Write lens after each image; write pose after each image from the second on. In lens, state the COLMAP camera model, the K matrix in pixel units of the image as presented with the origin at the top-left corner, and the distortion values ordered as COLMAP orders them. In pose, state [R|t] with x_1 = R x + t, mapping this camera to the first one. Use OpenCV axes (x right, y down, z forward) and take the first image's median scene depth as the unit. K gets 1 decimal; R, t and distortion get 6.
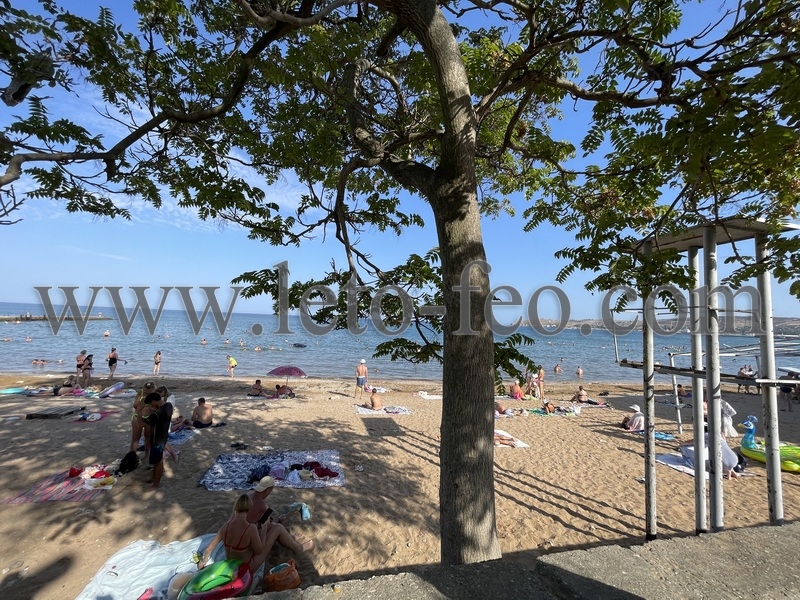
lens RADIAL K [[326.4, 0, 398.4], [0, 326.4, 300.2], [0, 0, 1]] dist [0.001186, 0.000178]
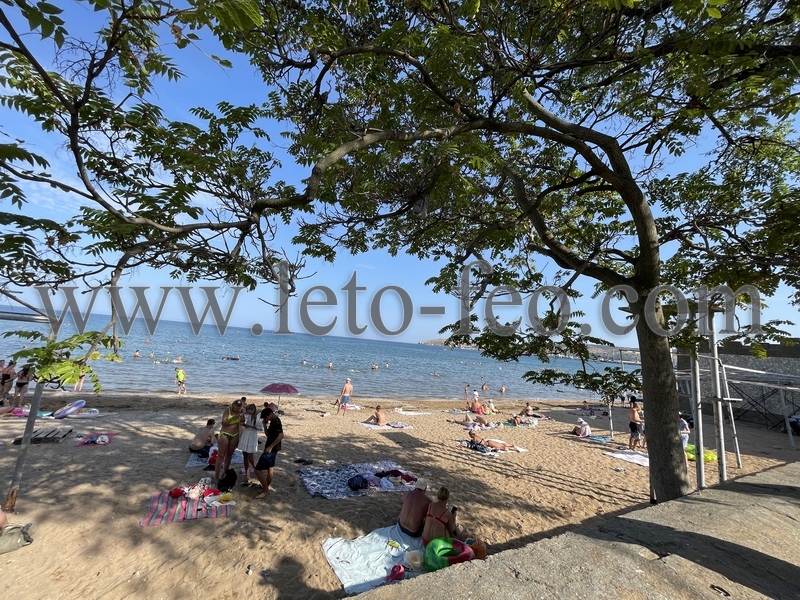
lens RADIAL K [[326.4, 0, 398.4], [0, 326.4, 300.2], [0, 0, 1]] dist [0.001186, 0.000178]
pose [[0.960357, 0.080179, 0.266996, -0.491883], [-0.067096, 0.996072, -0.057782, -0.027914], [-0.270580, 0.037577, 0.961964, -0.108212]]
